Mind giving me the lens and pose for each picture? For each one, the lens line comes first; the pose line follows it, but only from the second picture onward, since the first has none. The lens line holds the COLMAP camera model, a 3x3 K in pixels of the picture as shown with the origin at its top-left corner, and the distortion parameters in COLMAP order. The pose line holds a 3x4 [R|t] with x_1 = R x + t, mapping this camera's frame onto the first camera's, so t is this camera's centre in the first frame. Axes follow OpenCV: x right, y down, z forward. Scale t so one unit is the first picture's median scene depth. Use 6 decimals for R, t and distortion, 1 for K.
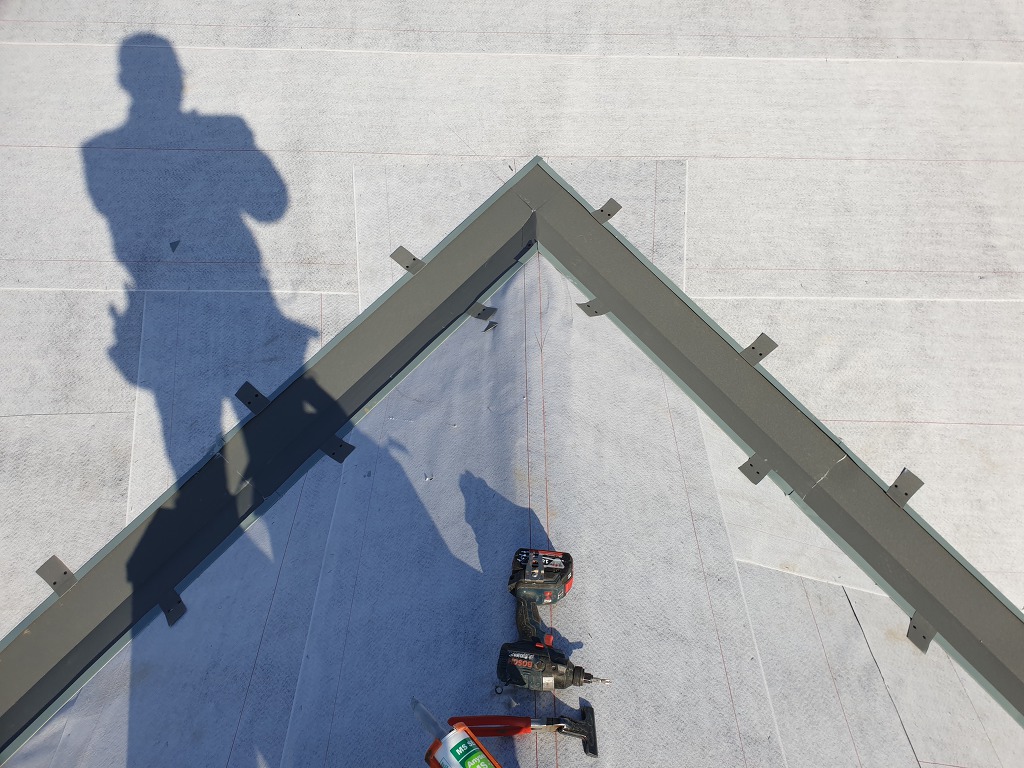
lens RADIAL K [[809.8, 0, 512.9], [0, 809.8, 370.2], [0, 0, 1]] dist [0.010847, 0.021543]
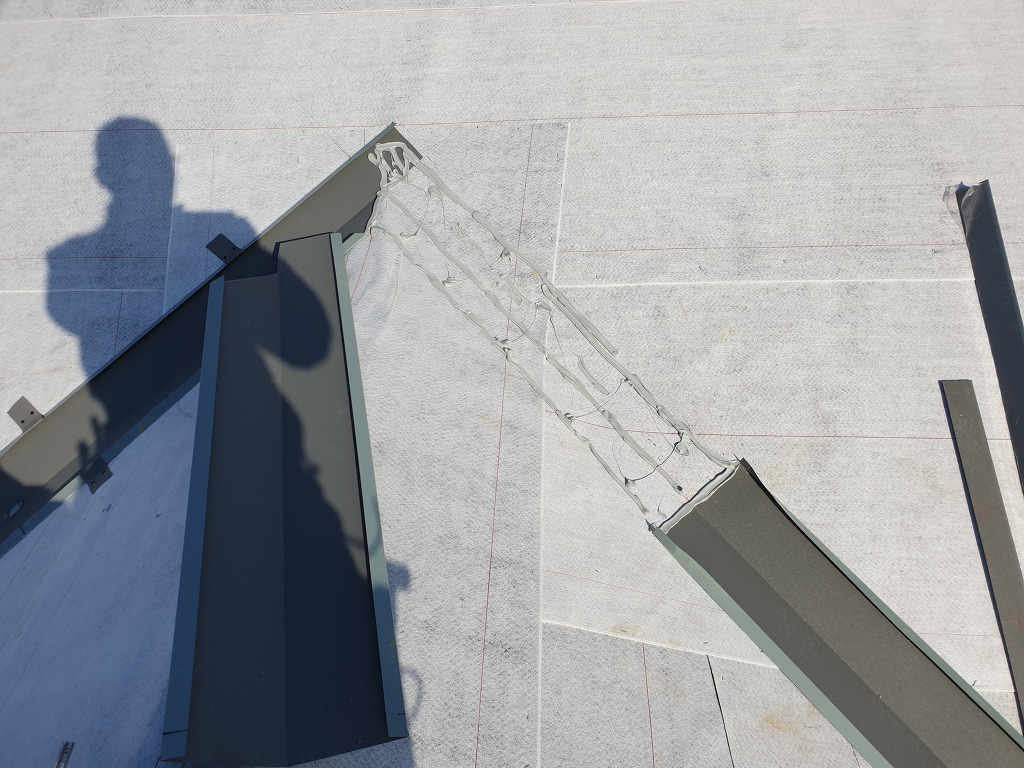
lens RADIAL K [[796.1, 0, 512.0], [0, 796.1, 384.0], [0, 0, 1]] dist [0.035363, -0.013705]
pose [[0.995998, -0.015445, -0.088032, 0.235179], [0.014386, 0.999816, -0.012652, 0.017807], [0.088211, 0.011335, 0.996037, 0.195790]]
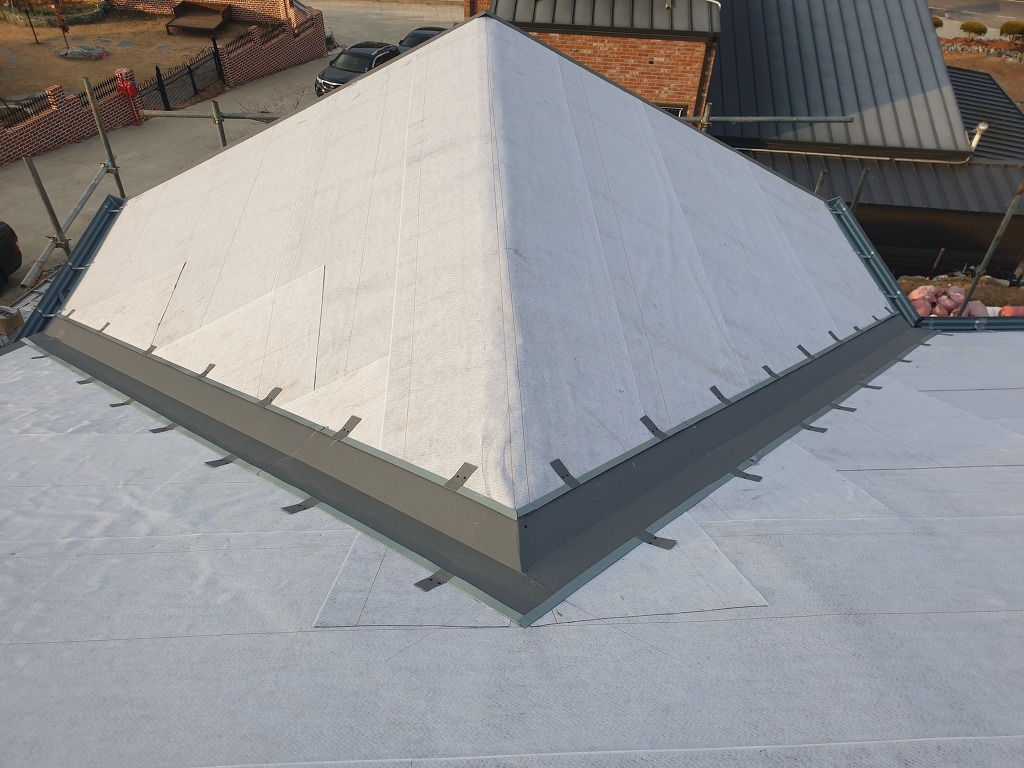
lens RADIAL K [[775.6, 0, 512.0], [0, 775.6, 384.0], [0, 0, 1]] dist [0.039966, 0.000311]
pose [[-0.997968, 0.003418, -0.063624, 0.088313], [-0.063046, 0.091461, 0.993811, -1.012934], [0.009216, 0.995803, -0.091059, 0.894289]]
